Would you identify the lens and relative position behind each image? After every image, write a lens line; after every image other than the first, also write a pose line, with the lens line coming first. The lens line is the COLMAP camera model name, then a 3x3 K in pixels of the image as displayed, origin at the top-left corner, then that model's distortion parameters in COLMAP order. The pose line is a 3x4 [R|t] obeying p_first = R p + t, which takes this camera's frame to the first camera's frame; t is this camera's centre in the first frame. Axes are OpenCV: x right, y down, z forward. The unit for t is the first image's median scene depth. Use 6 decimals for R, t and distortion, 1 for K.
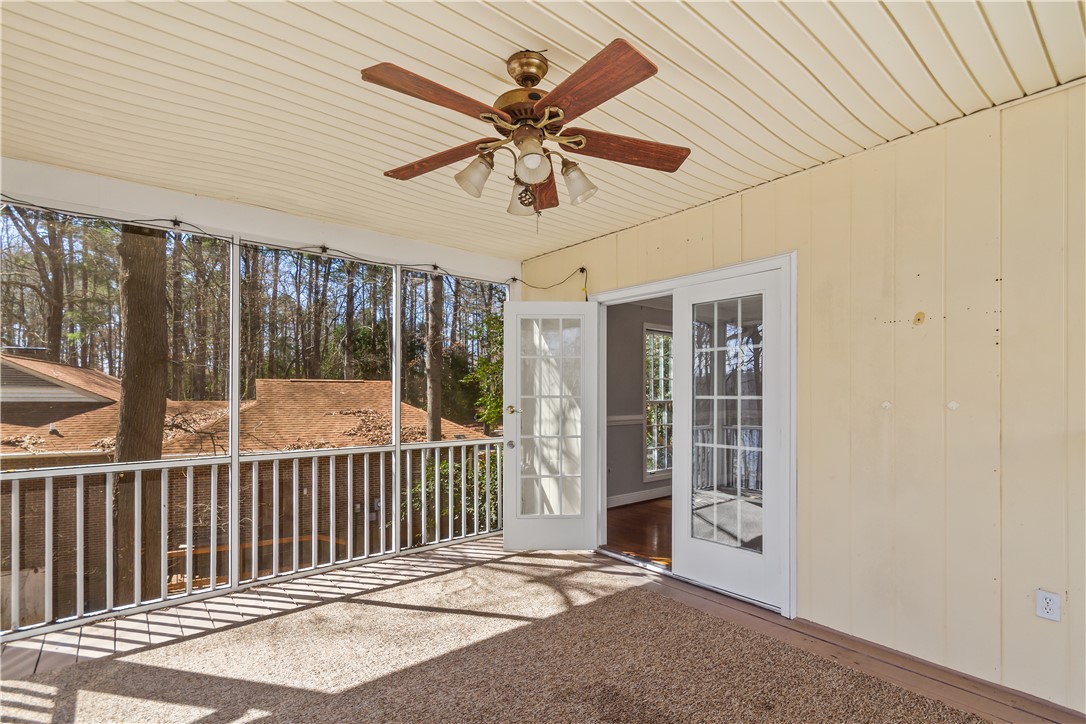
lens RADIAL K [[507.3, 0, 536.6], [0, 507.3, 394.8], [0, 0, 1]] dist [0.000083, -0.000177]
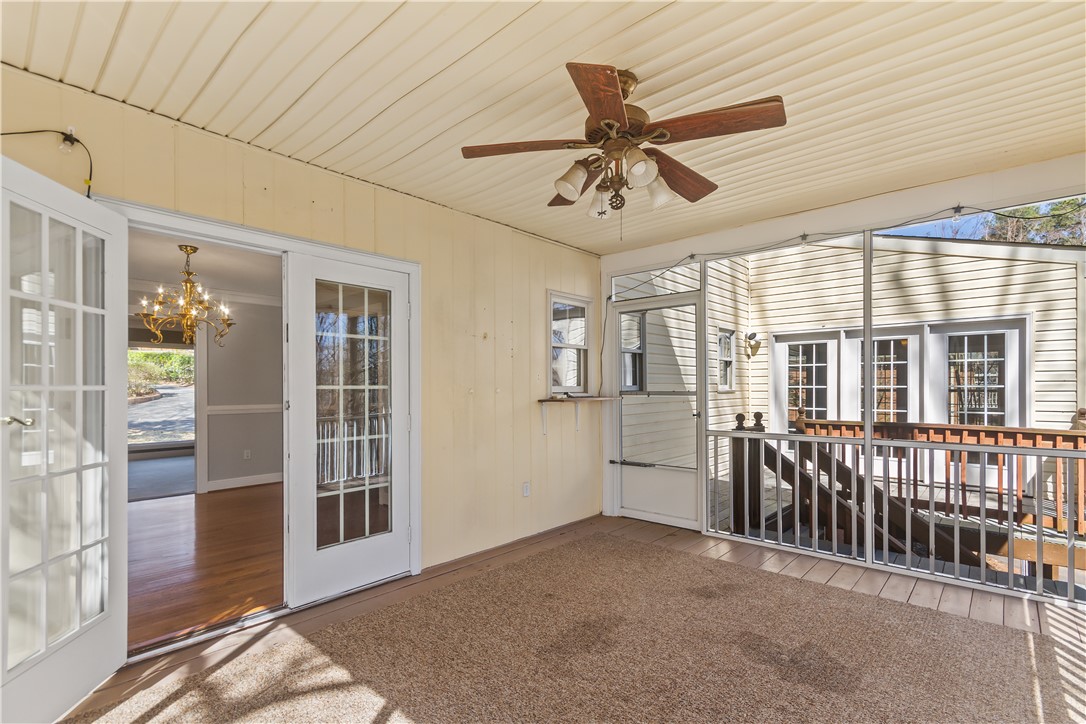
lens RADIAL K [[507.3, 0, 538.3], [0, 507.3, 384.4], [0, 0, 1]] dist [0.000083, -0.000177]
pose [[-0.147573, 0.000704, 0.989051, -0.636732], [-0.000171, 1.000000, -0.000737, 0.000578], [-0.989051, -0.000278, -0.147573, 0.807888]]
